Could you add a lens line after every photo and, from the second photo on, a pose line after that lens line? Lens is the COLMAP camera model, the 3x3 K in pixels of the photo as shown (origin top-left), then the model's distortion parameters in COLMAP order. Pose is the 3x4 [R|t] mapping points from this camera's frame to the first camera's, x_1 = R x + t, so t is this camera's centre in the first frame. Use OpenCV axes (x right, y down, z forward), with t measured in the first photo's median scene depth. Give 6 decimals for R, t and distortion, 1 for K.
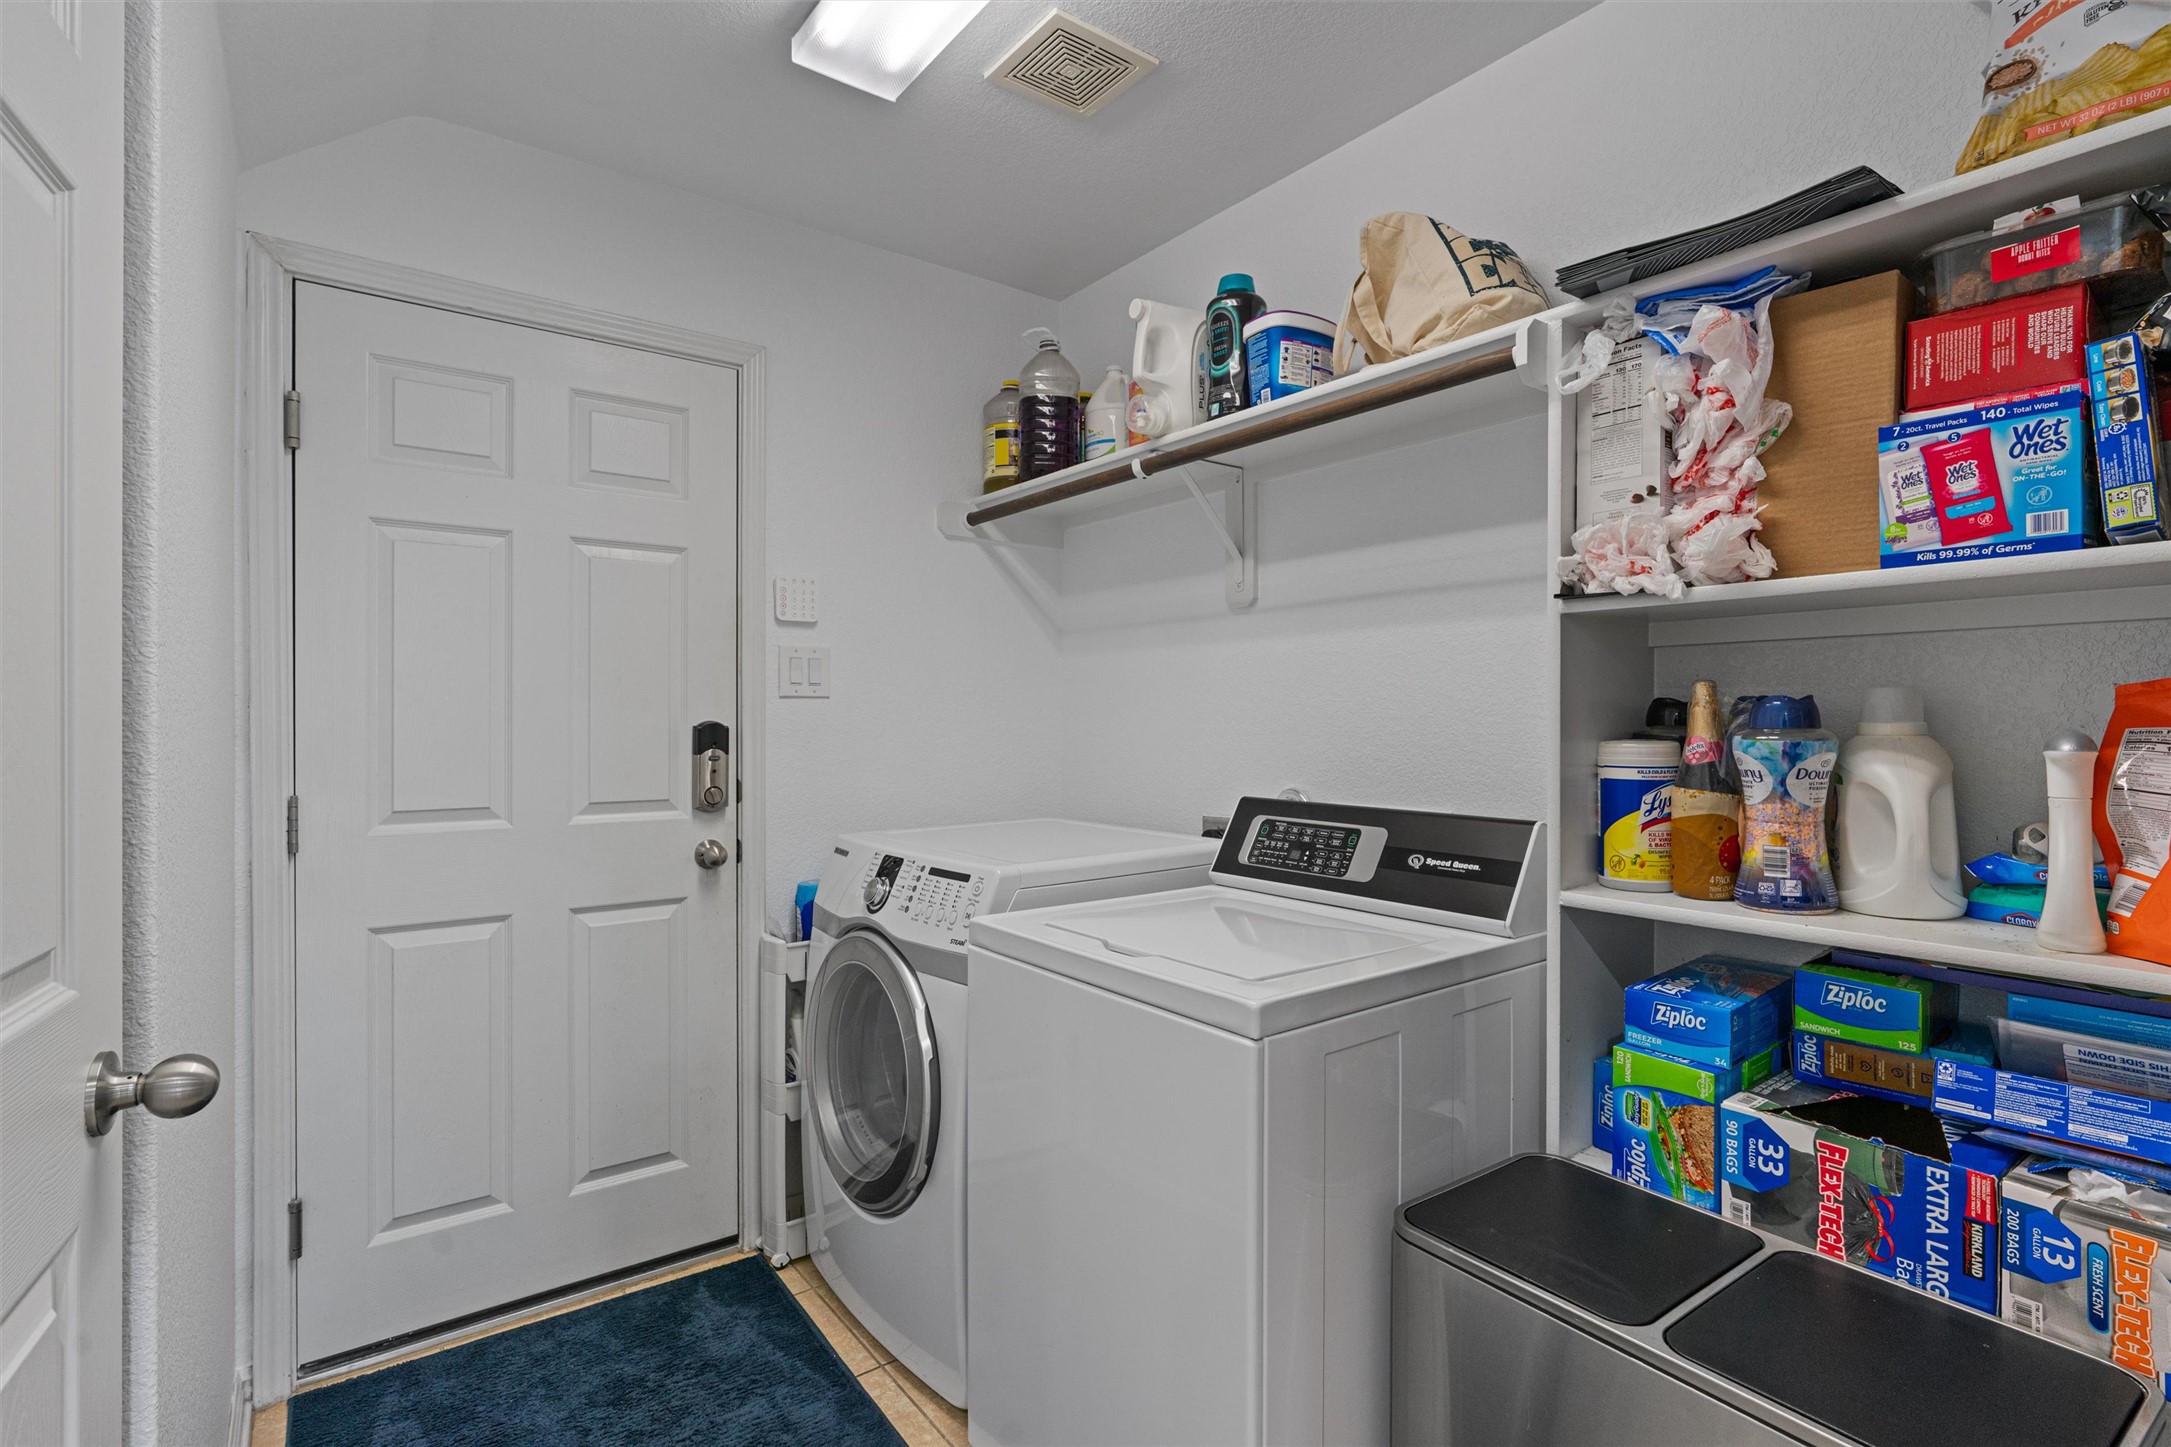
lens RADIAL K [[1094.7, 0, 1094.6], [0, 1094.7, 721.4], [0, 0, 1]] dist [-0.011257, 0.000202]
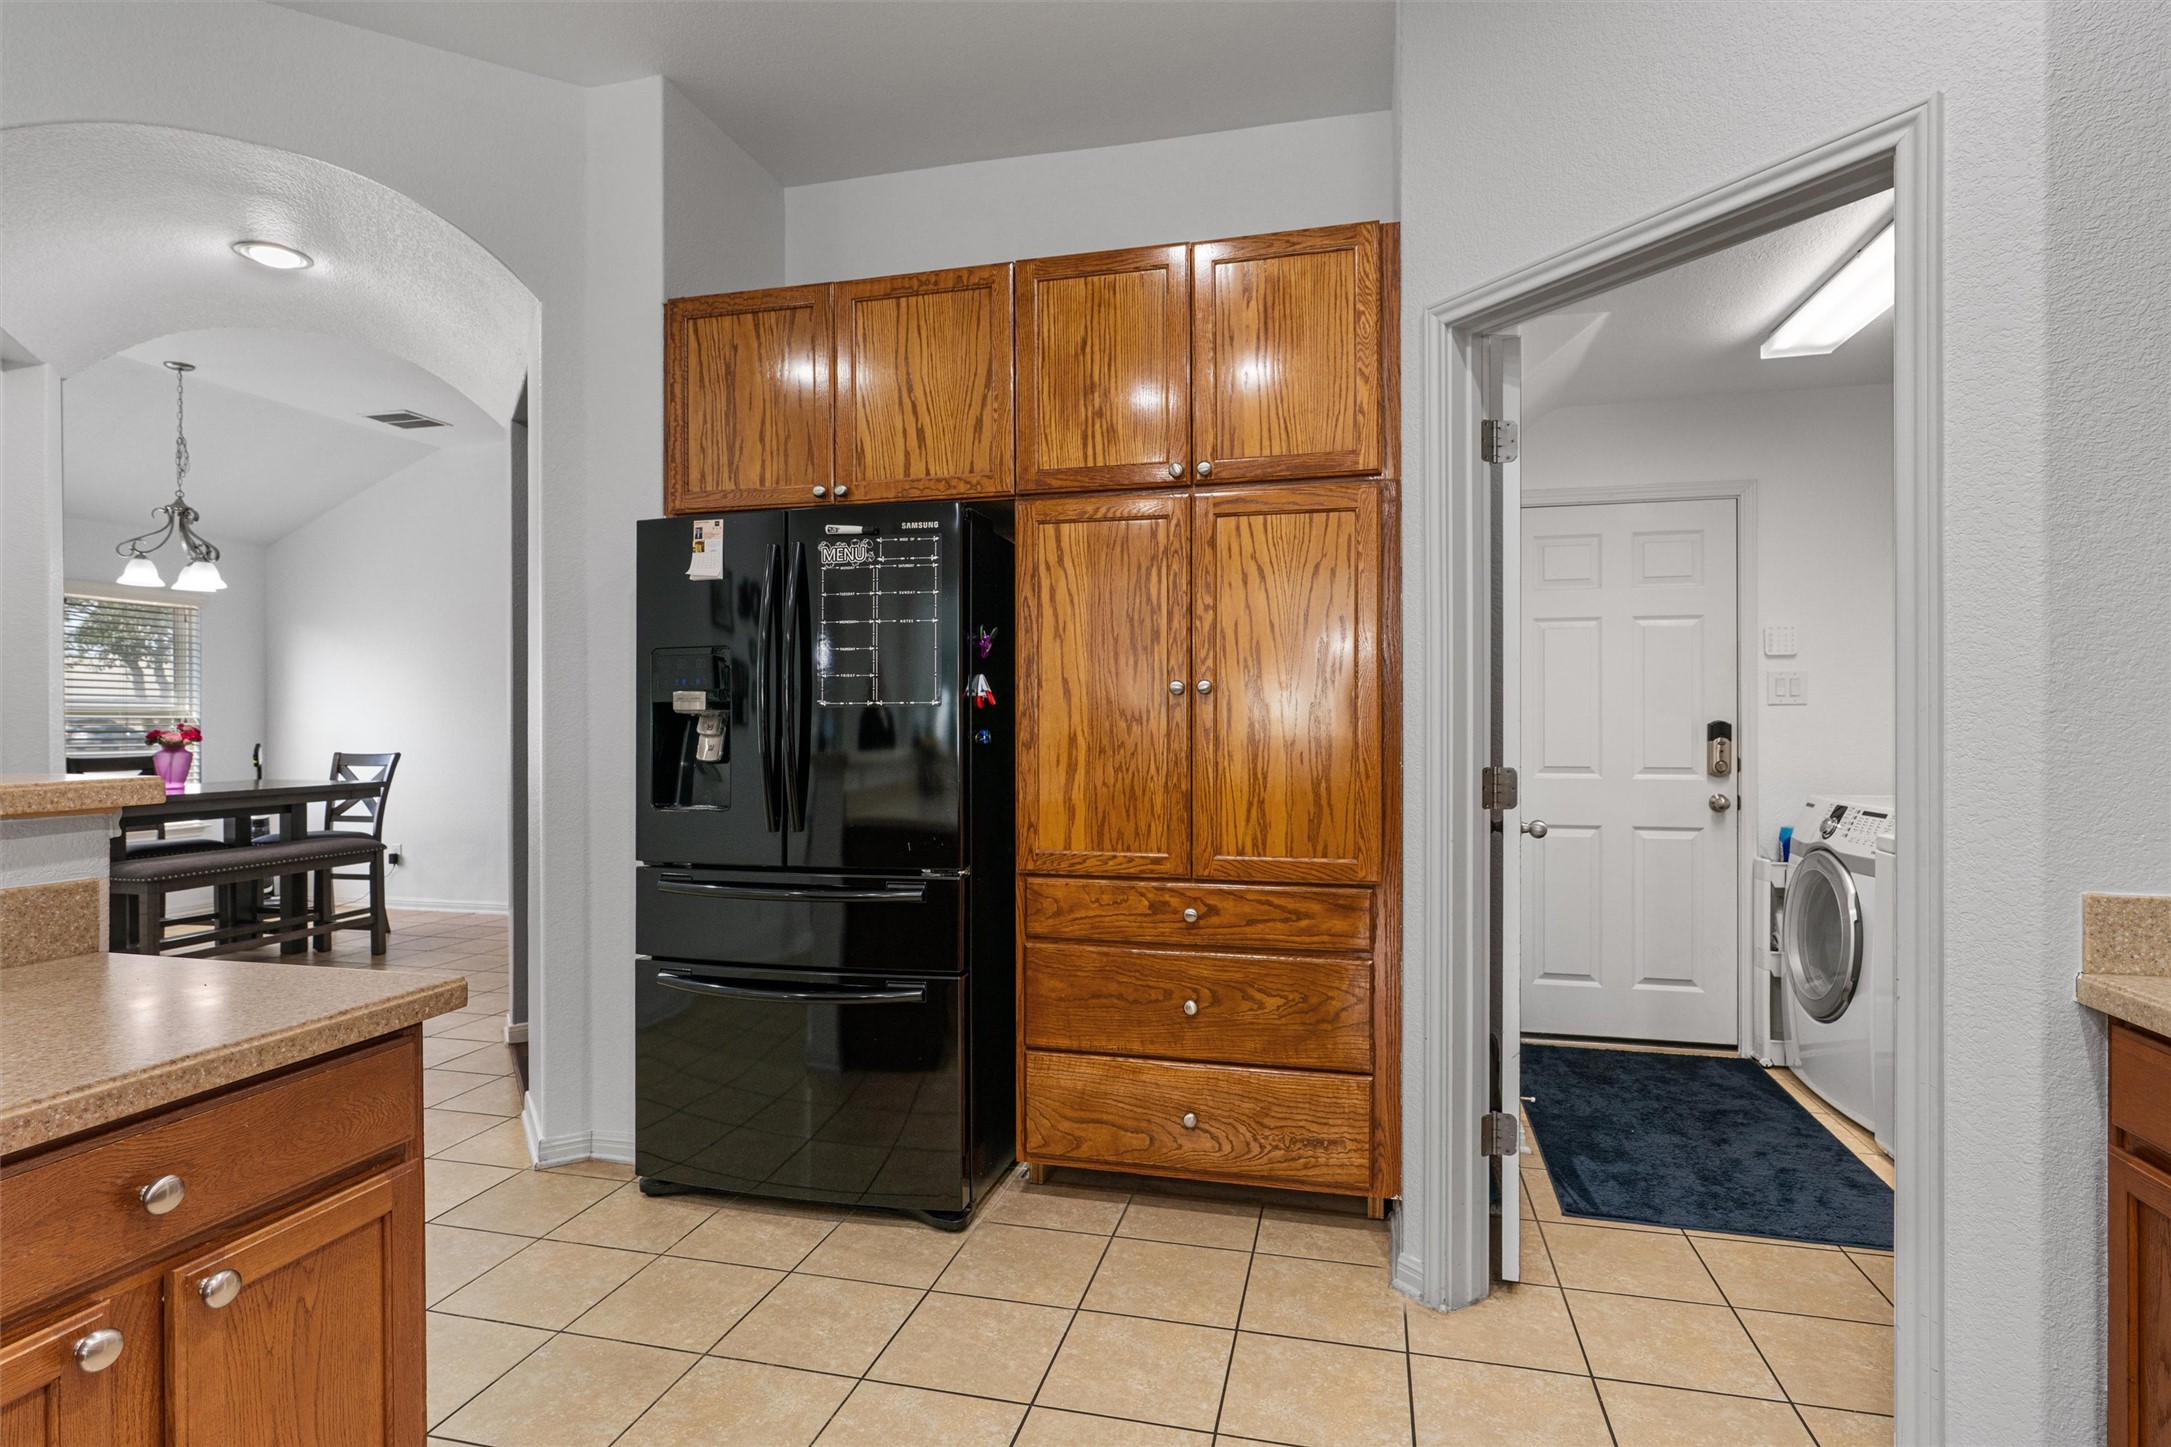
lens RADIAL K [[1094.7, 0, 1093.0], [0, 1094.7, 717.7], [0, 0, 1]] dist [-0.011257, 0.000202]
pose [[0.642092, -0.003437, -0.766620, 0.295784], [0.001267, 0.999993, -0.003423, -0.000101], [0.766626, 0.001226, 0.642092, -0.759053]]
